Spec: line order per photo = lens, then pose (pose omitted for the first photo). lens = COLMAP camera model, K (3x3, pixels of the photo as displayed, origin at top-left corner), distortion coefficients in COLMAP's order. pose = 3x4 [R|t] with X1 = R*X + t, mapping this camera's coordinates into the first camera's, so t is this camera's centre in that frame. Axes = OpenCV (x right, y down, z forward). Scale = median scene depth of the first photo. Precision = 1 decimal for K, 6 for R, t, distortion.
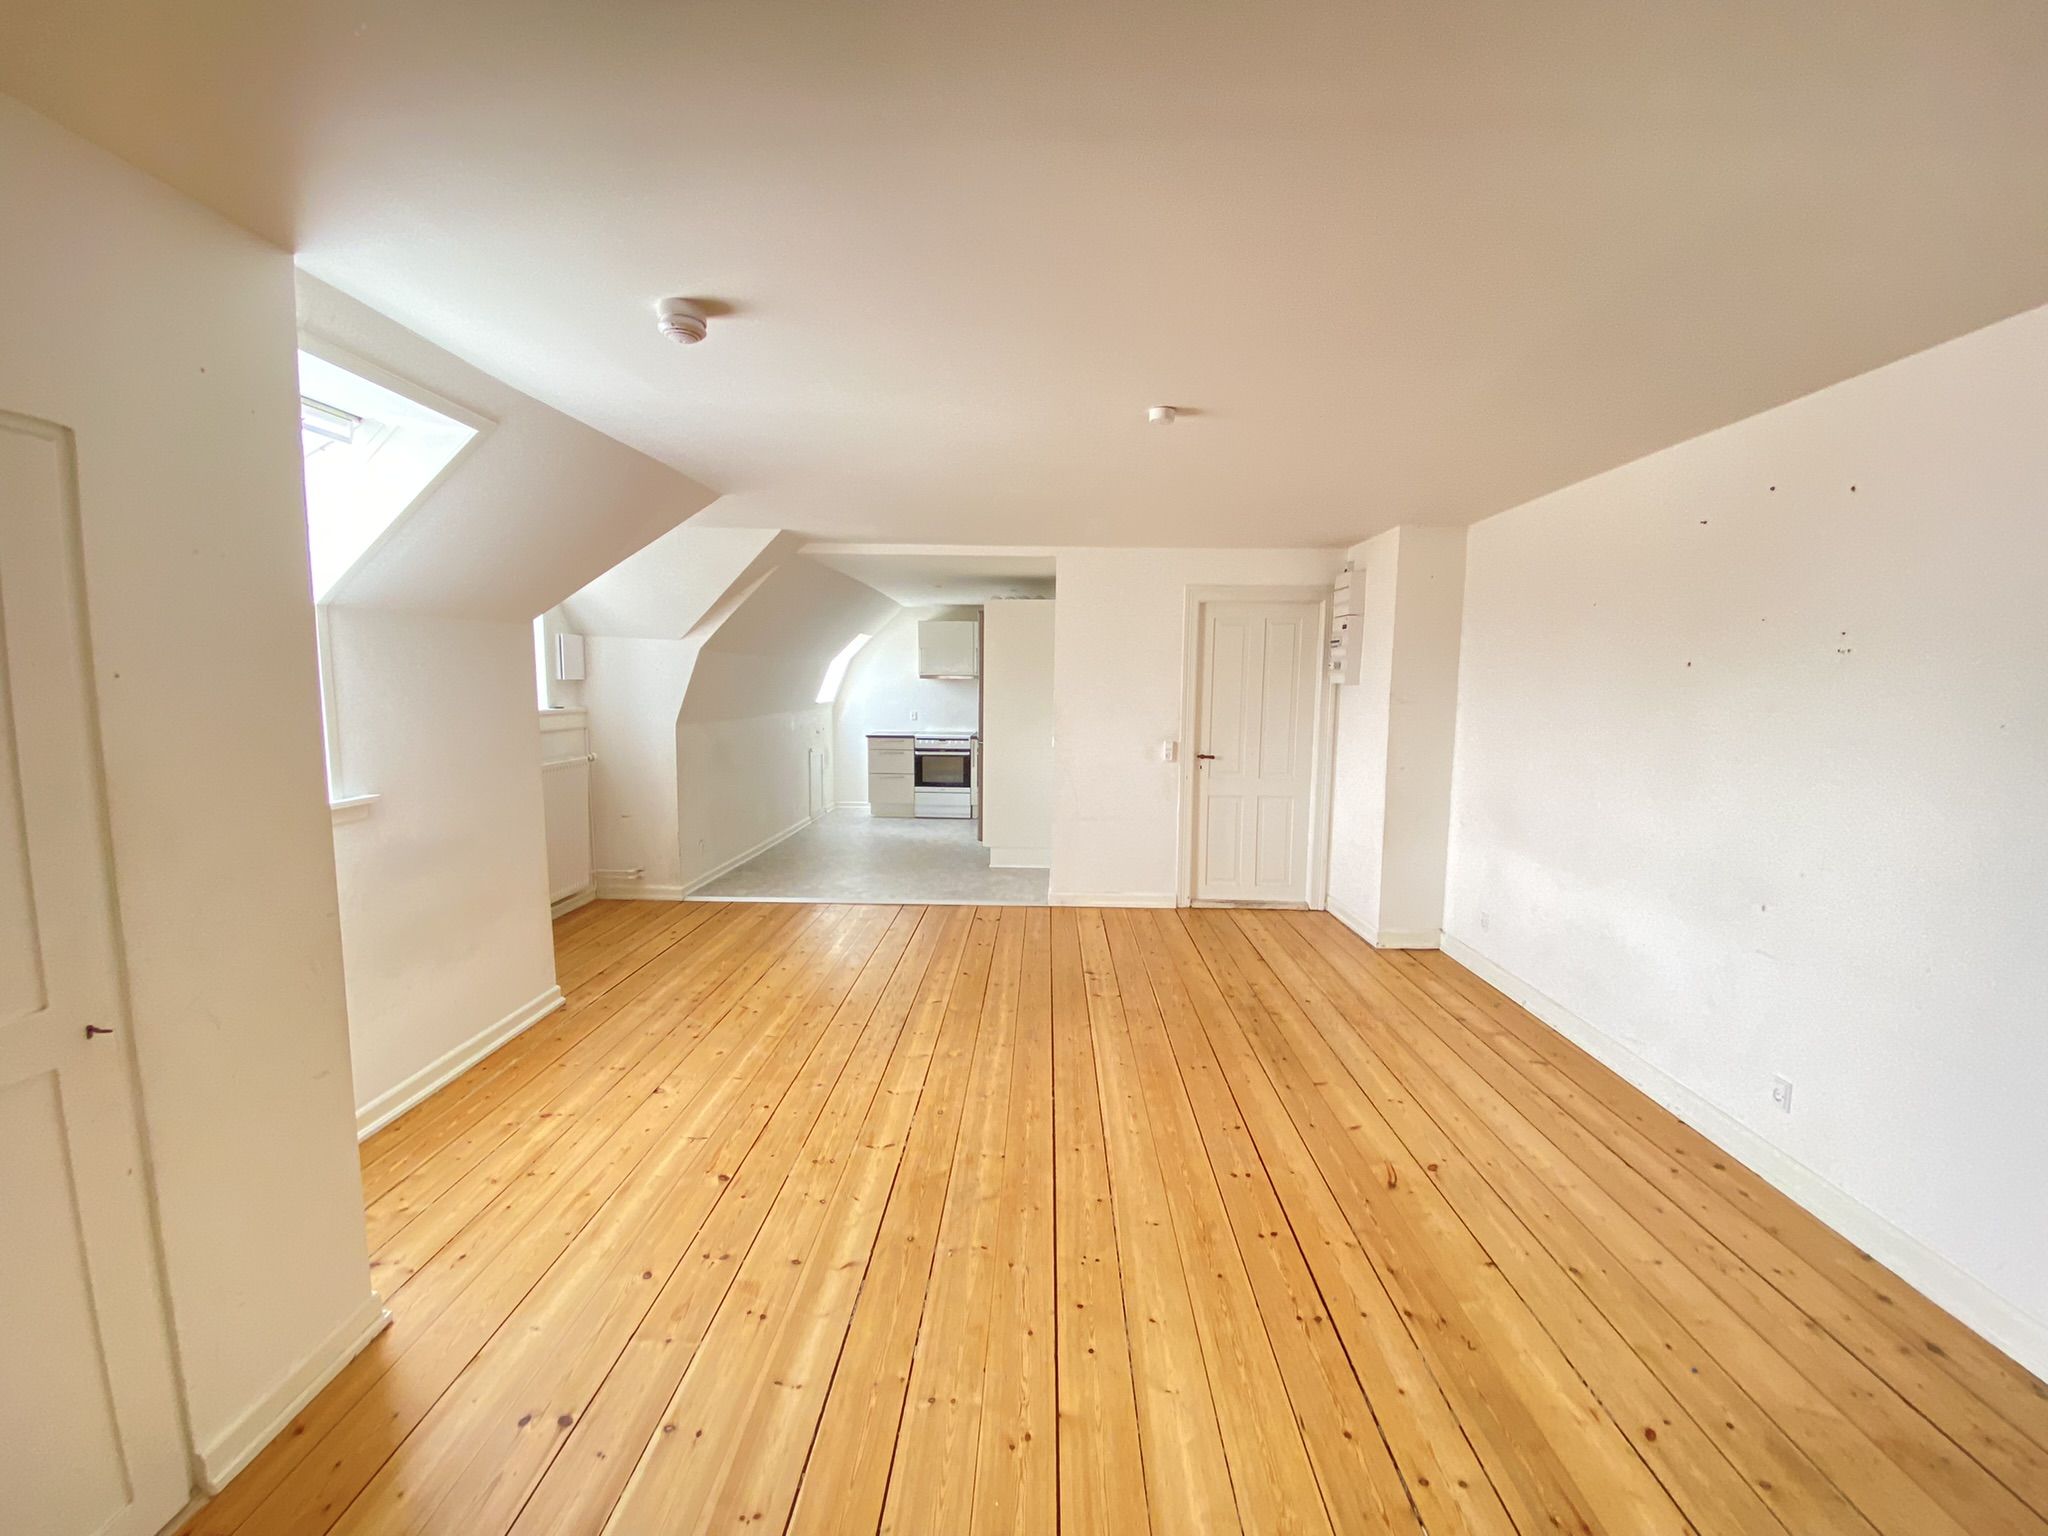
lens RADIAL K [[822.6, 0, 1026.3], [0, 822.6, 765.2], [0, 0, 1]] dist [0.000561, -0.000045]
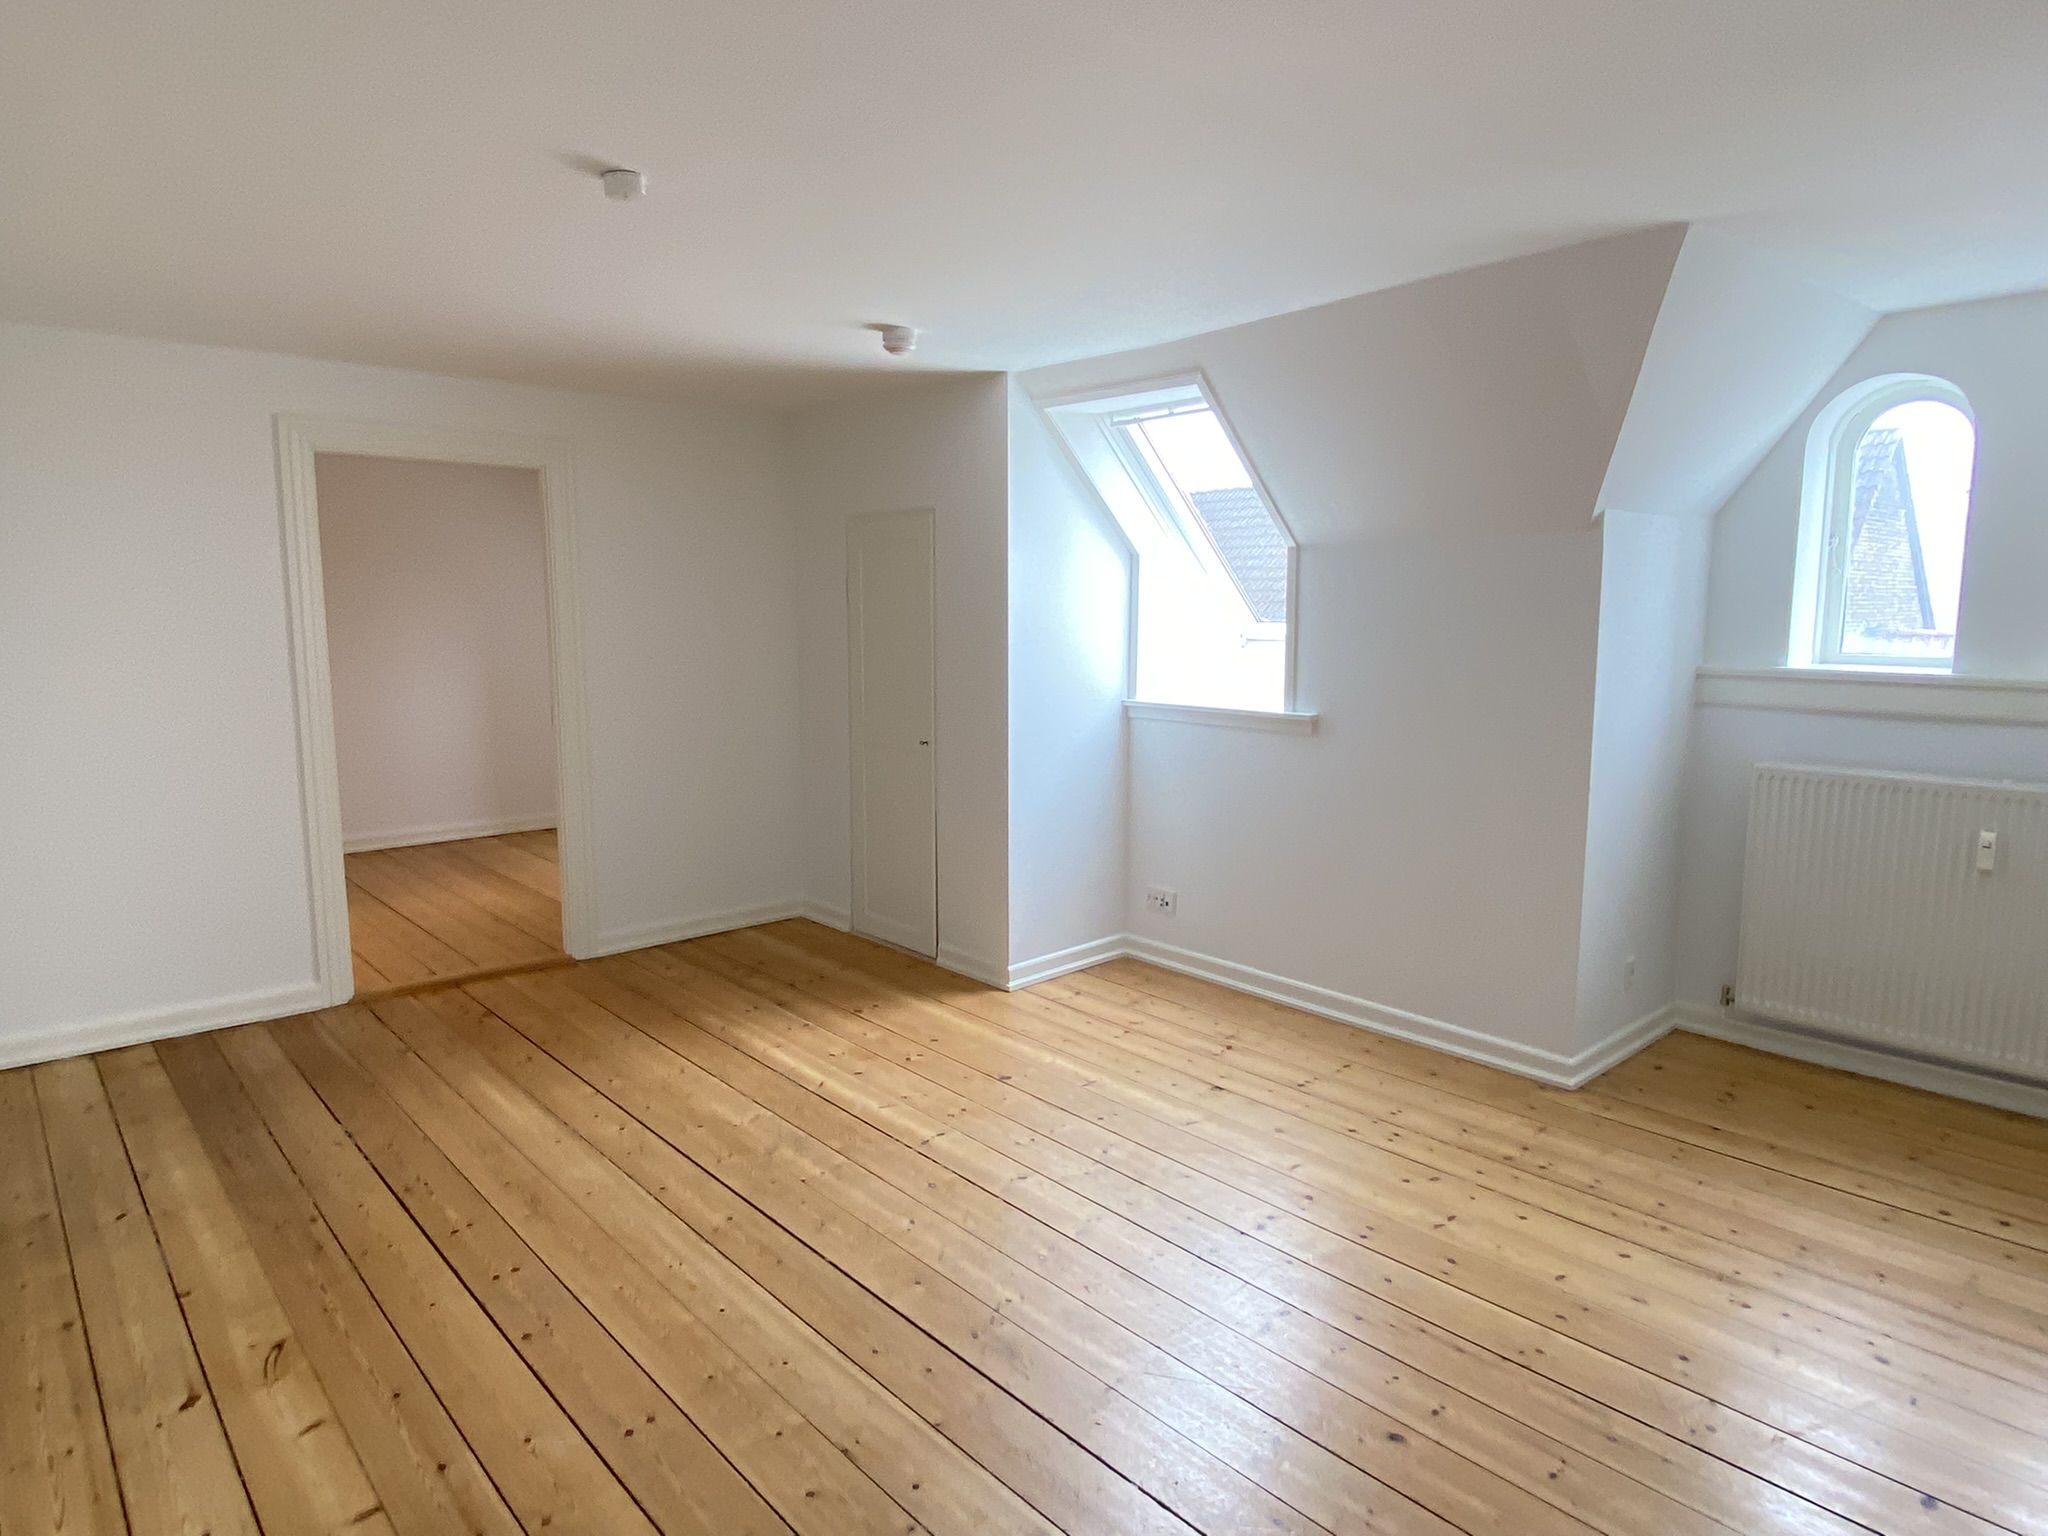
lens RADIAL K [[1175.6, 0, 1026.2], [0, 1175.6, 764.9], [0, 0, 1]] dist [-0.003406, -0.005780]
pose [[-0.721249, 0.089218, -0.686906, 0.580832], [-0.079626, 0.974417, 0.210168, -0.200674], [0.688084, 0.206279, -0.695693, 1.874178]]
